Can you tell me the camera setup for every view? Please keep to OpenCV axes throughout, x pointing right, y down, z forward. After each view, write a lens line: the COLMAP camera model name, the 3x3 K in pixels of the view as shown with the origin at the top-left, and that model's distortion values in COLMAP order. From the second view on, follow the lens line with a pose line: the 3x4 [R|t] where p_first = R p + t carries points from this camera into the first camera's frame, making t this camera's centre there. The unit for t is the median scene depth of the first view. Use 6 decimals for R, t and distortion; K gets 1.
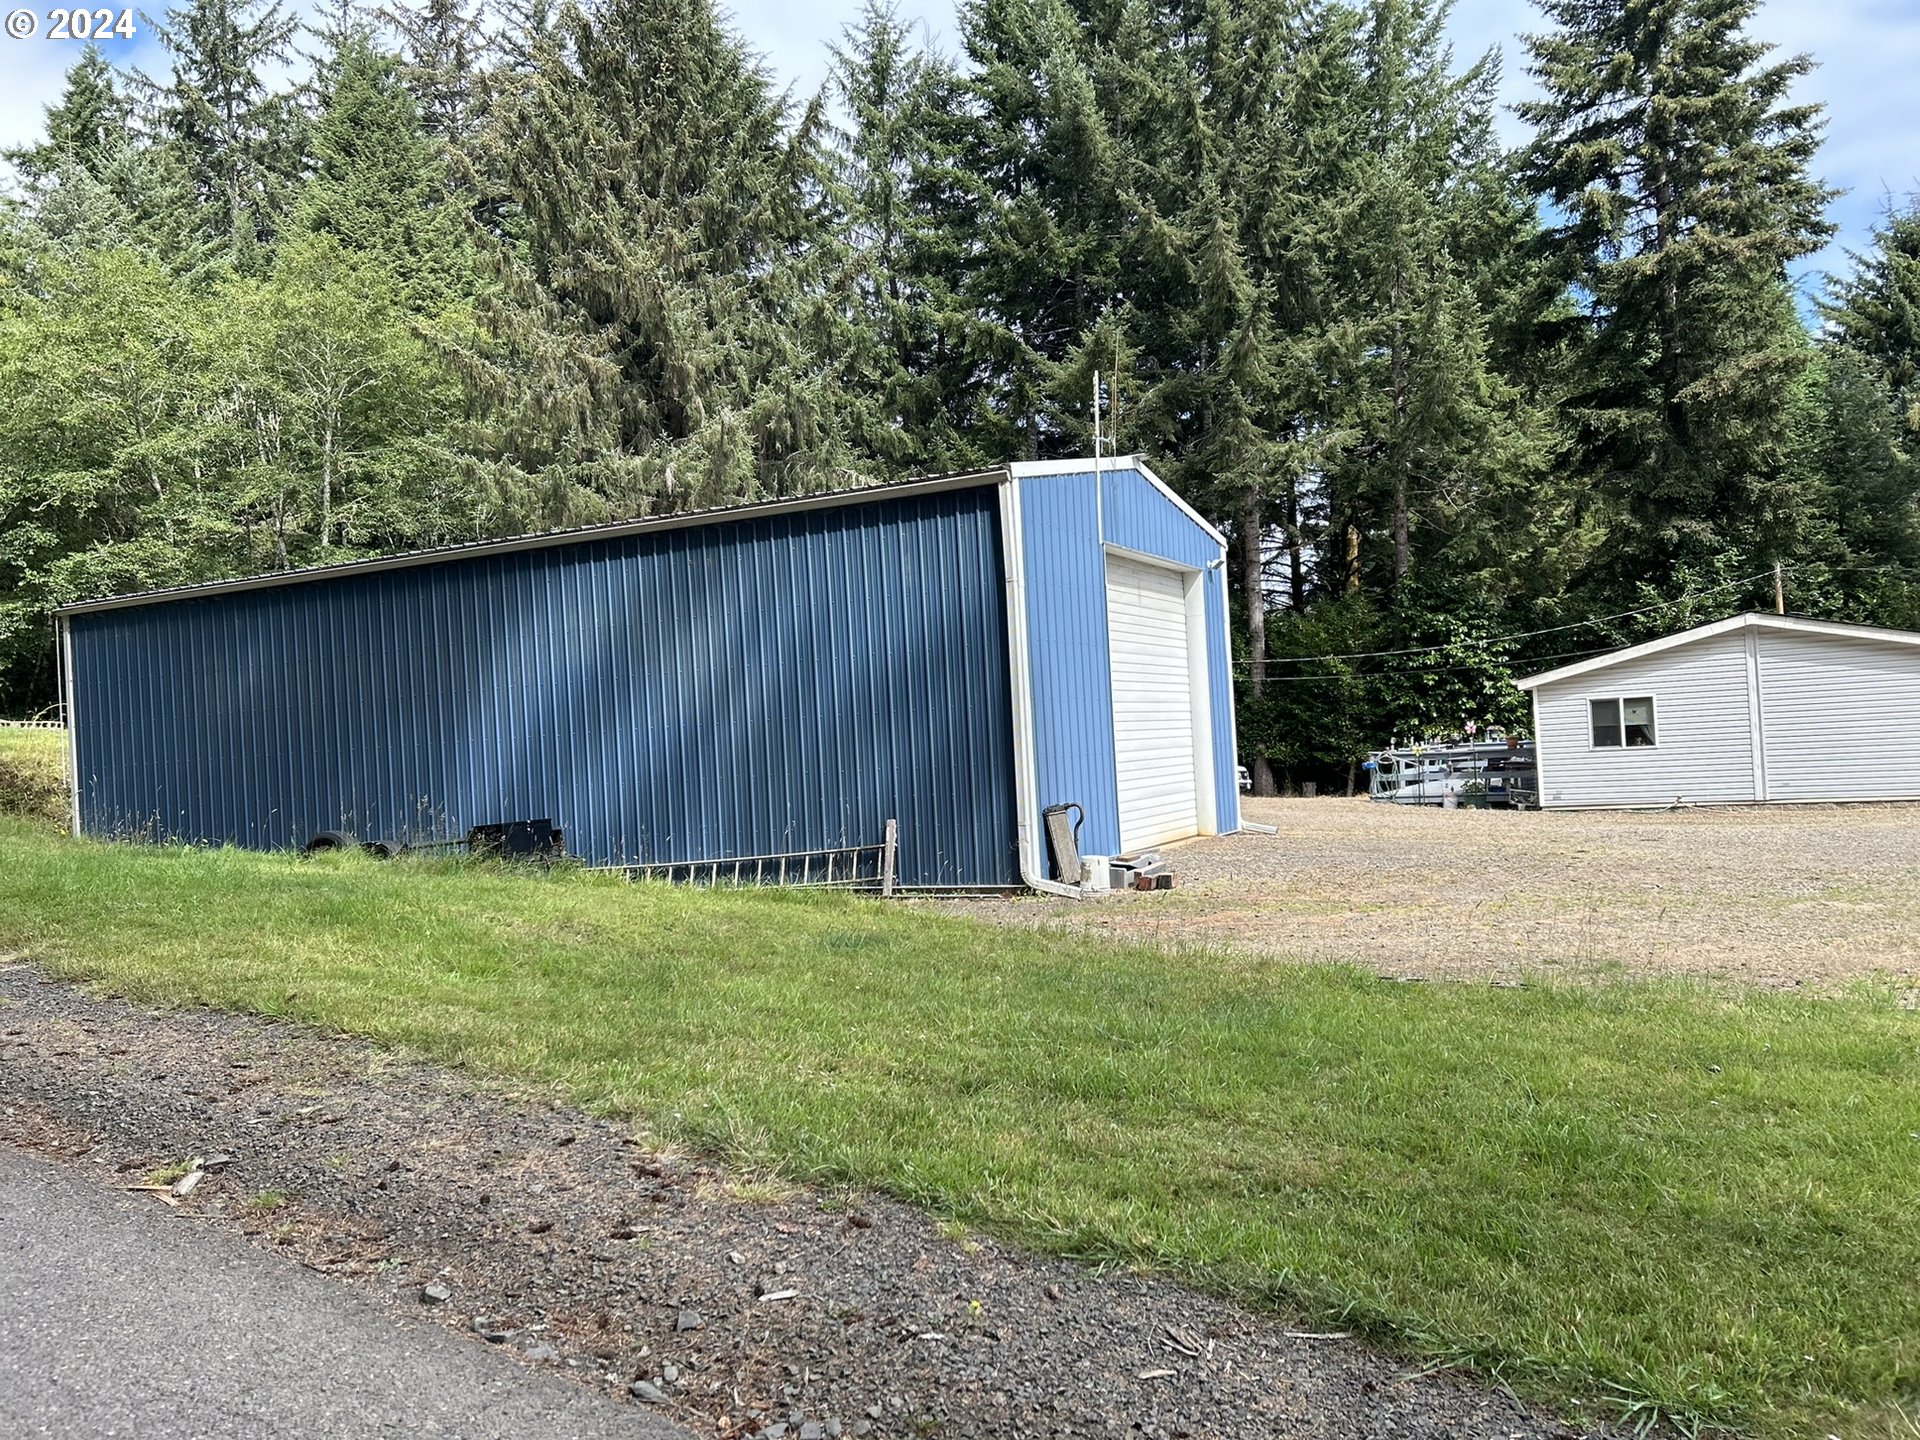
lens RADIAL K [[1447.8, 0, 987.6], [0, 1447.8, 733.1], [0, 0, 1]] dist [0.042792, -0.053287]
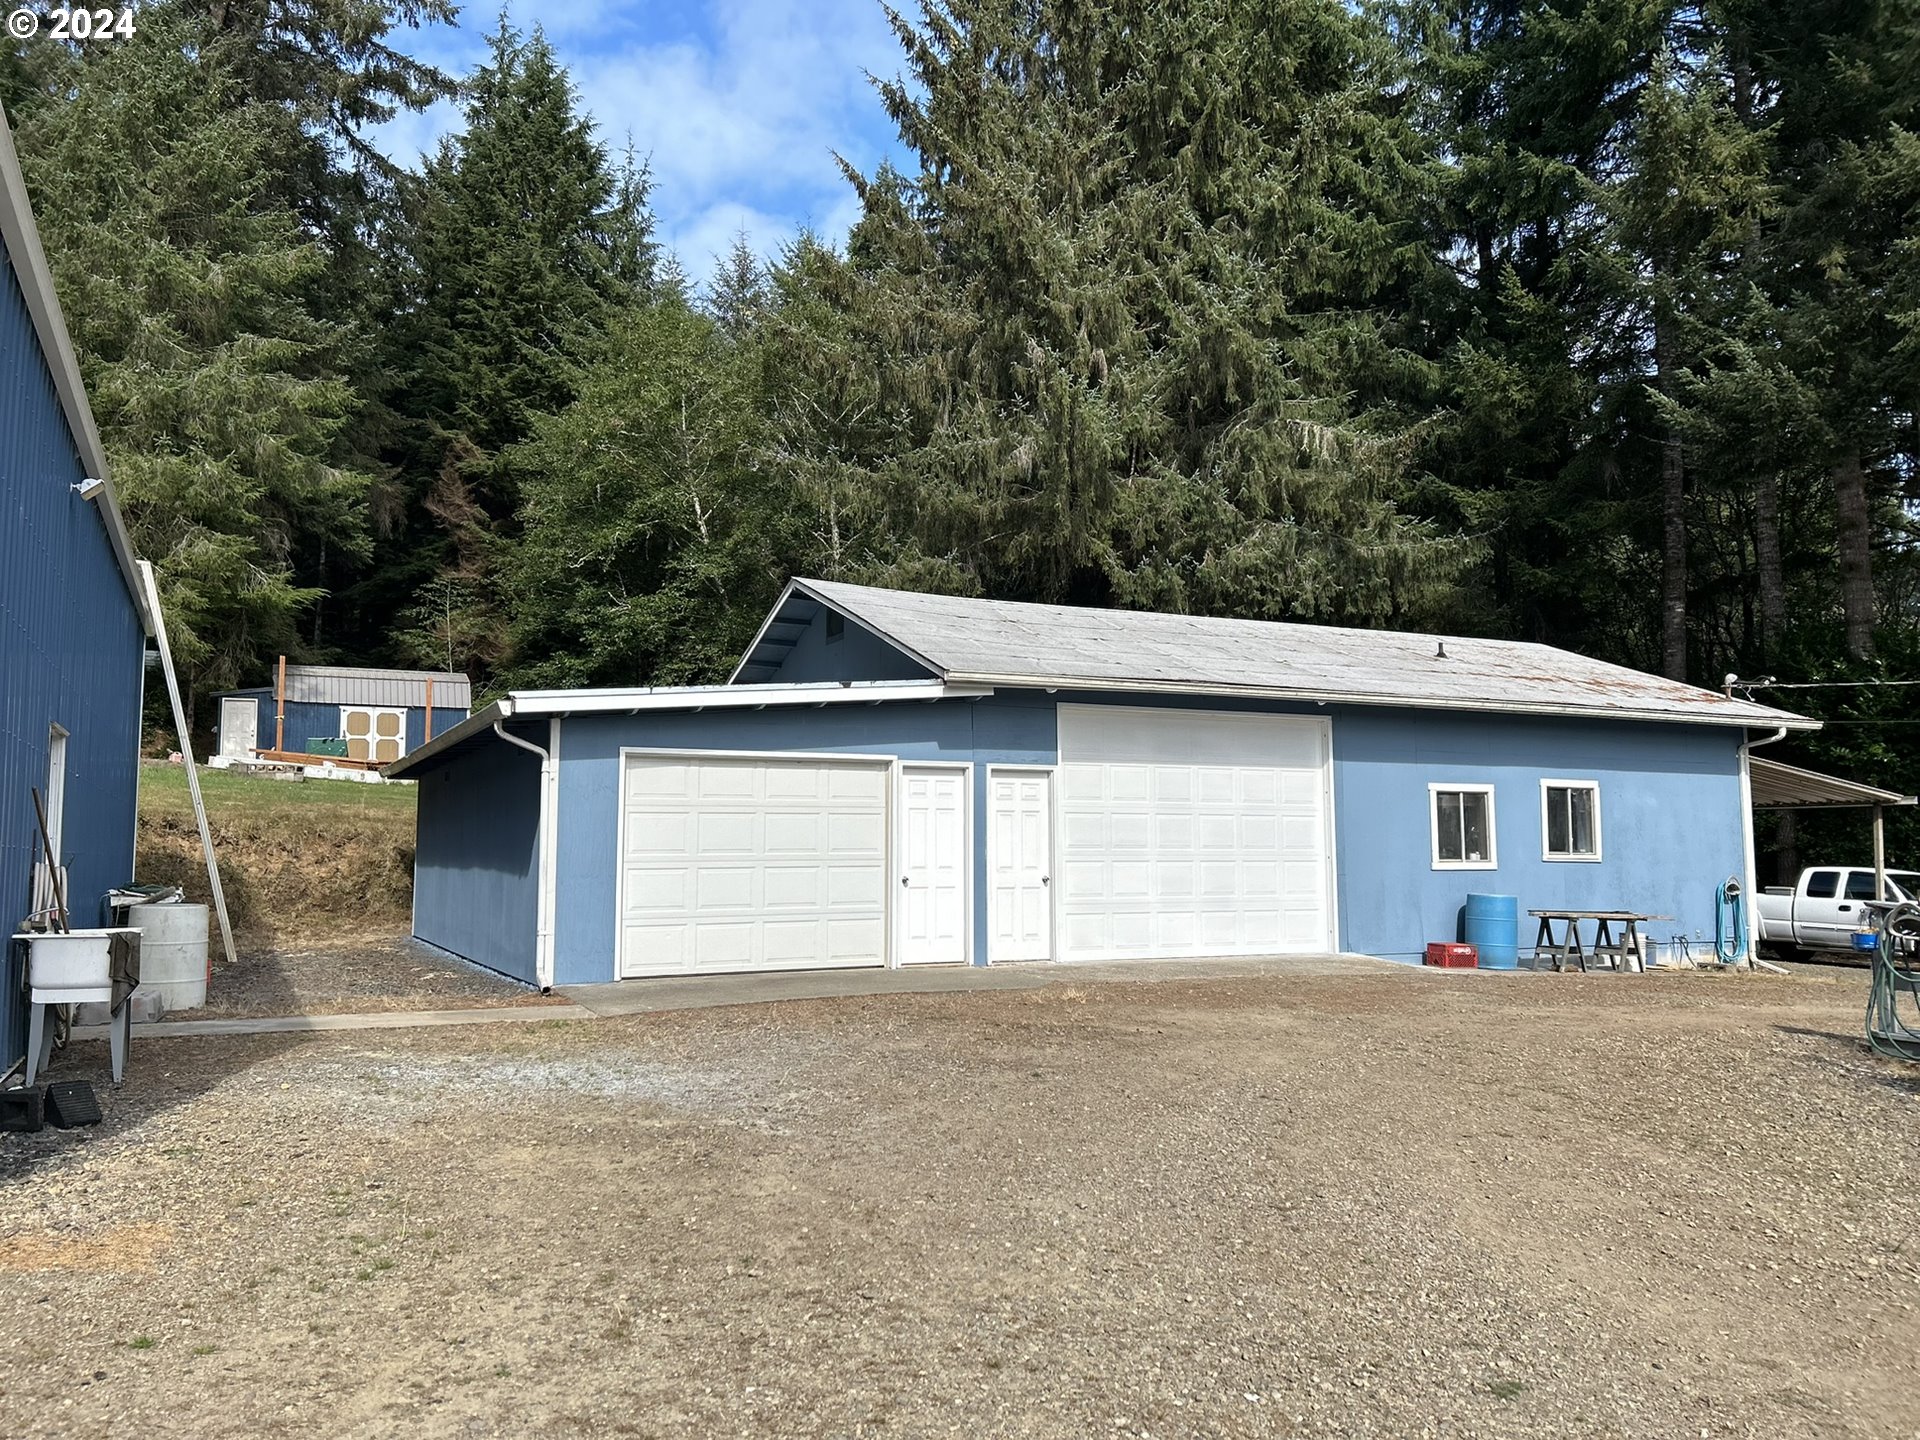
lens RADIAL K [[1442.7, 0, 960.0], [0, 1442.7, 720.0], [0, 0, 1]] dist [0.100558, -0.165438]
pose [[0.793281, -0.003221, -0.608848, 0.193524], [-0.035688, 0.998021, -0.051778, -0.002427], [0.607809, 0.062803, 0.791596, 0.381996]]
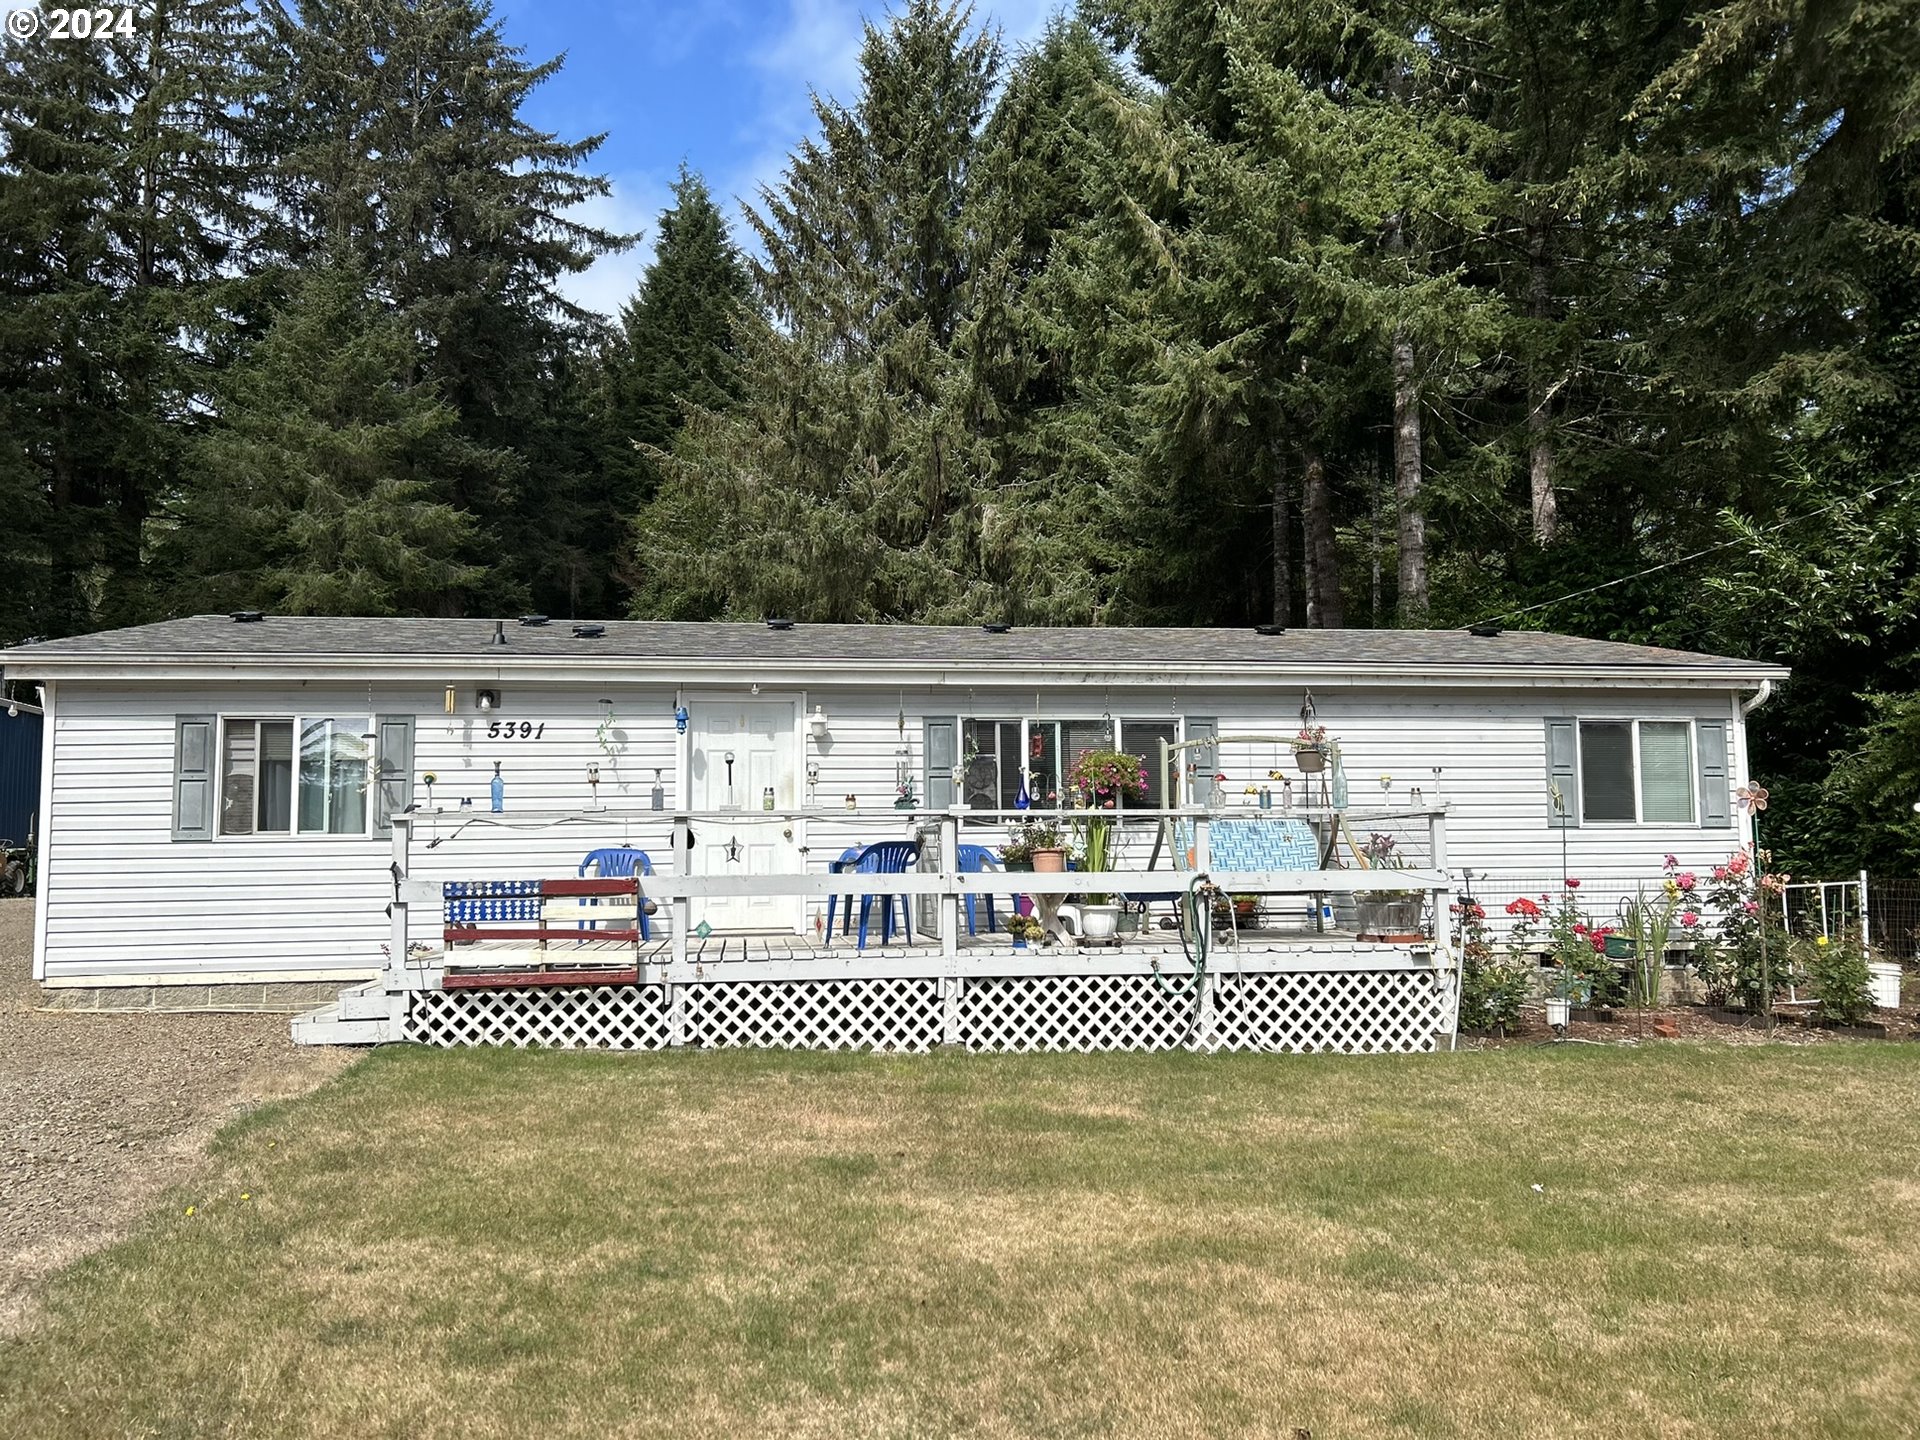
lens RADIAL K [[1442.7, 0, 960.0], [0, 1442.7, 720.0], [0, 0, 1]] dist [0.100558, -0.165438]
pose [[0.575069, -0.025207, -0.817717, 0.613330], [-0.014271, 0.999064, -0.040833, -0.020371], [0.817981, 0.035152, 0.574171, 0.506080]]
